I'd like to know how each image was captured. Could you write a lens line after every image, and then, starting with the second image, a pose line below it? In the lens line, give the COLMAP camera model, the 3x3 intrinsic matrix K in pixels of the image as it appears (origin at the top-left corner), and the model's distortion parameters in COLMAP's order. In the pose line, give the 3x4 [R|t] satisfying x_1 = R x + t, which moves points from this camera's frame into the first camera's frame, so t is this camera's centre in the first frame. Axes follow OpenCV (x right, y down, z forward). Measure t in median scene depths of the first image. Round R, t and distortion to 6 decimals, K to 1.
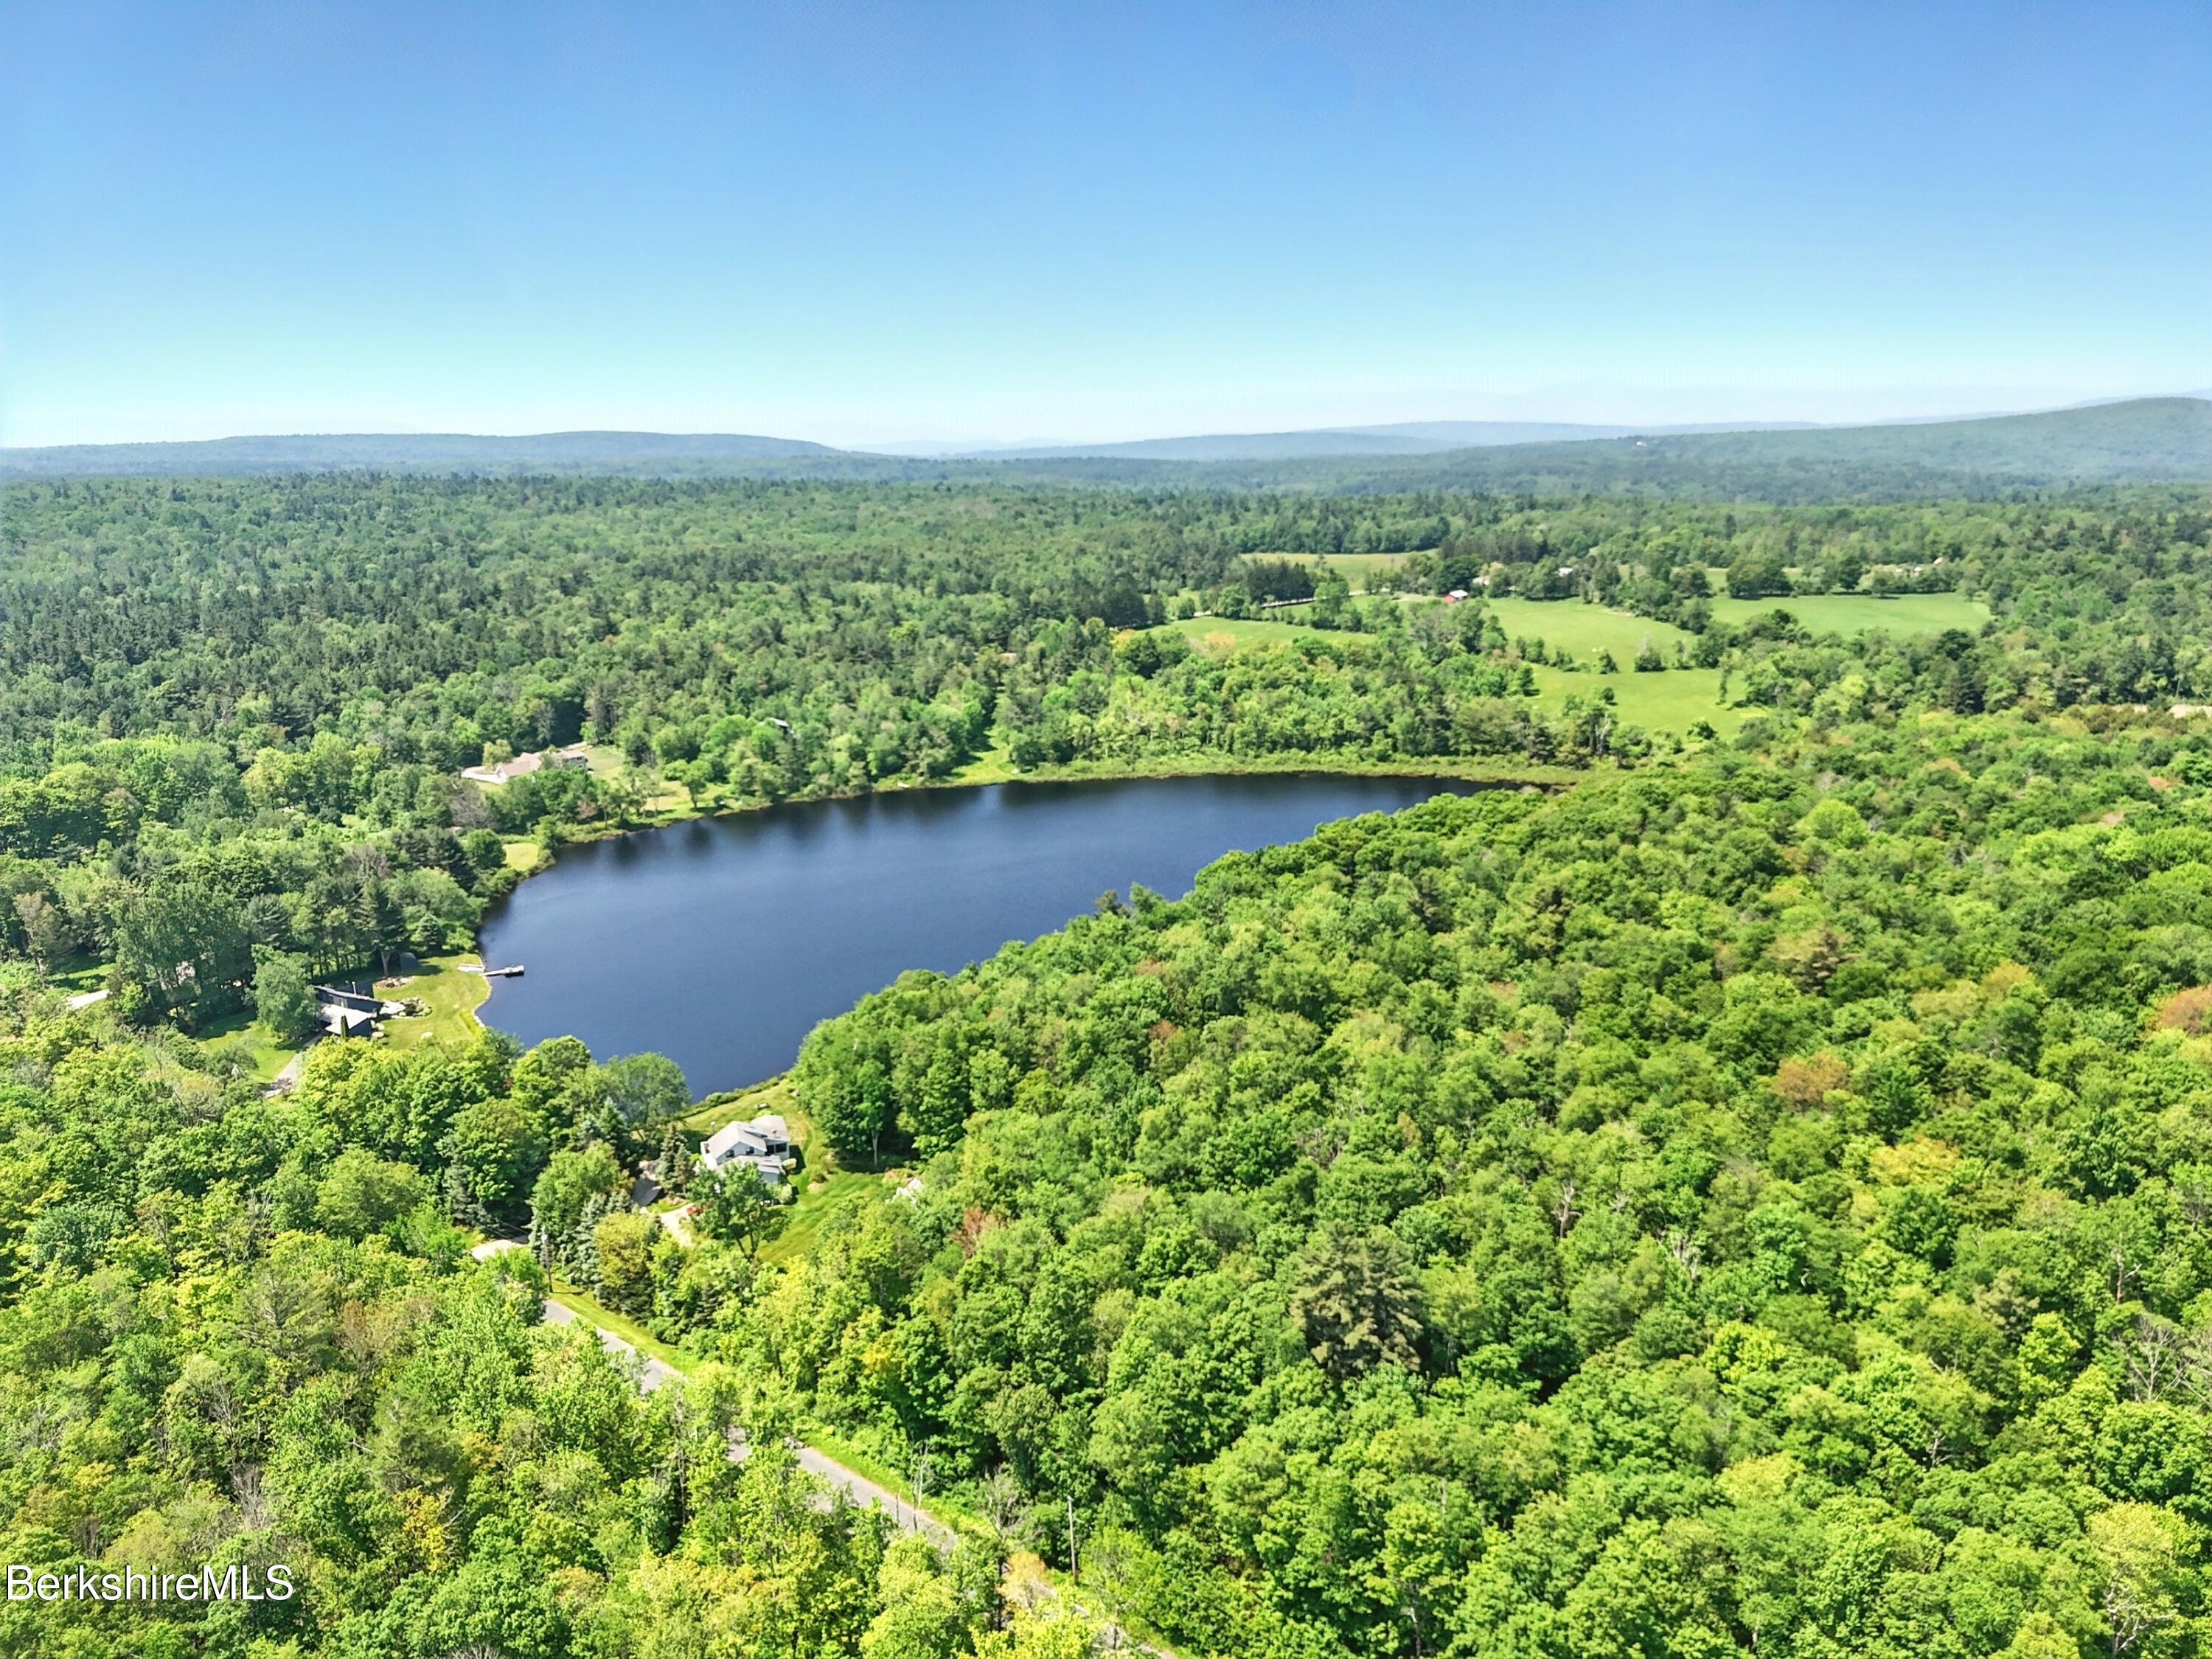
lens RADIAL K [[1646.3, 0, 1110.5], [0, 1646.3, 811.7], [0, 0, 1]] dist [0.052005, -0.047612]
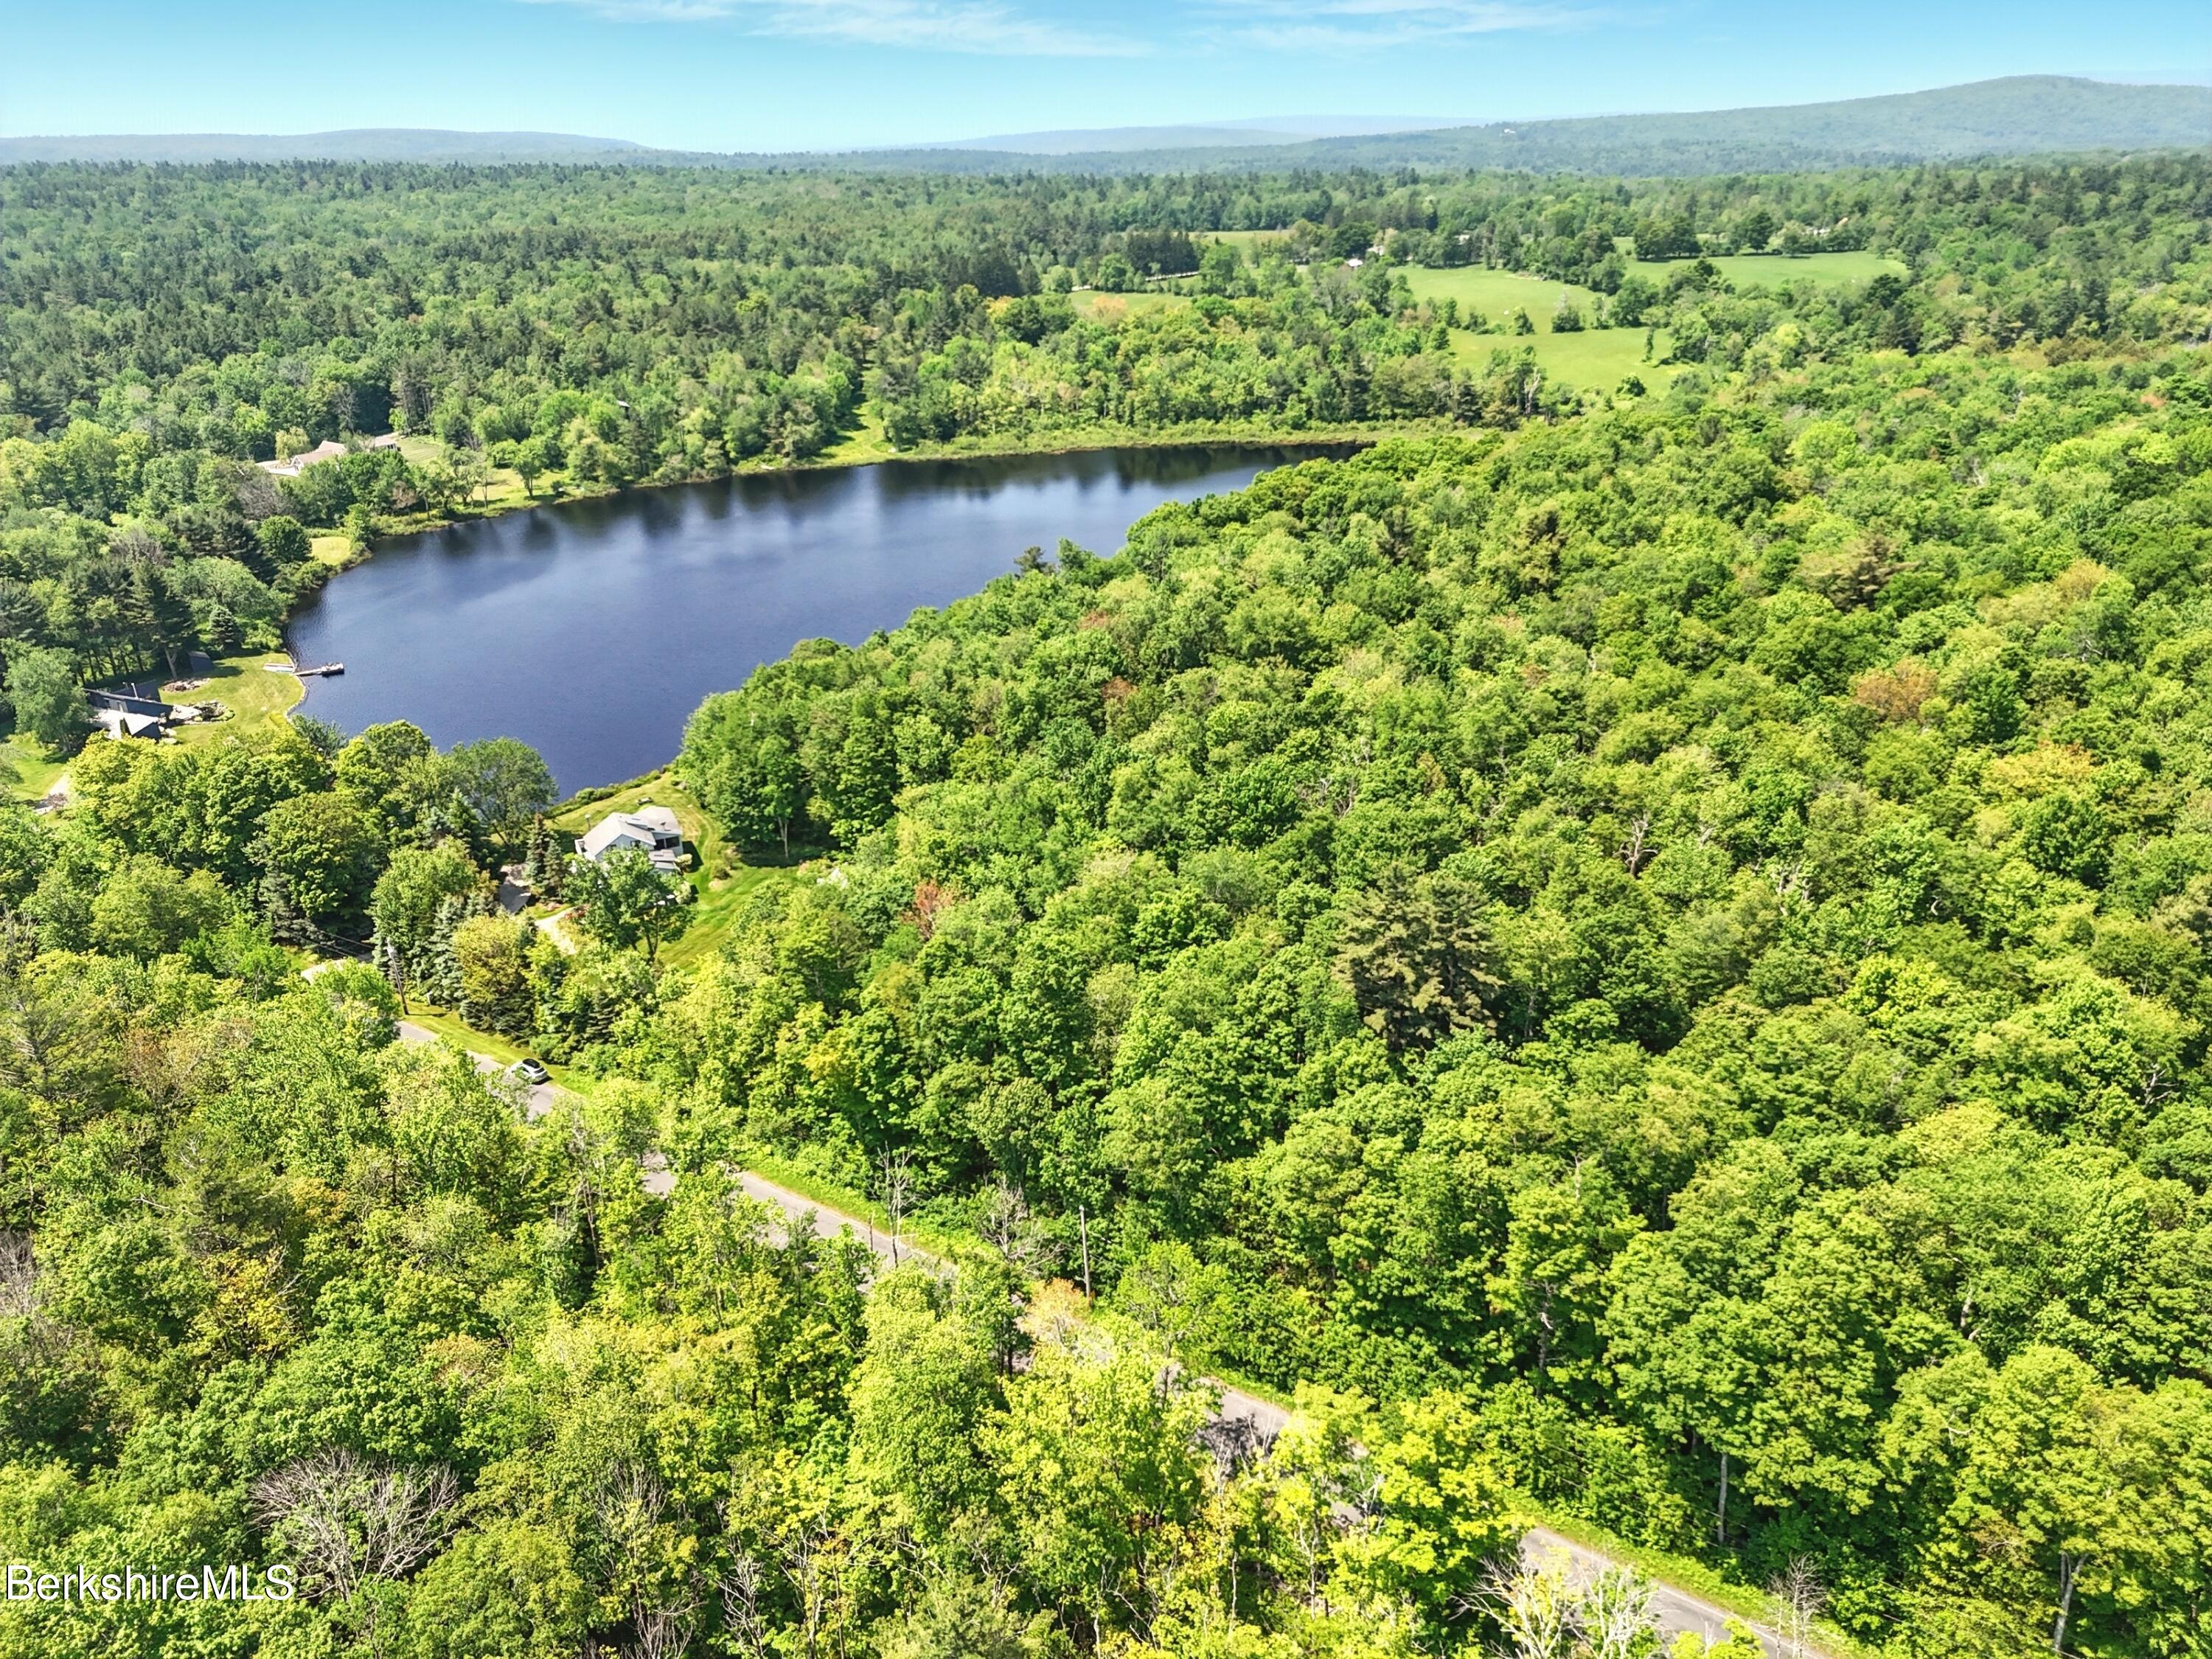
lens RADIAL K [[1646.3, 0, 1105.3], [0, 1646.3, 818.6], [0, 0, 1]] dist [0.052005, -0.047612]
pose [[0.996043, -0.044671, 0.076826, -0.045685], [0.031562, 0.985942, 0.164081, 0.063884], [-0.083075, -0.161007, 0.983451, 0.161153]]
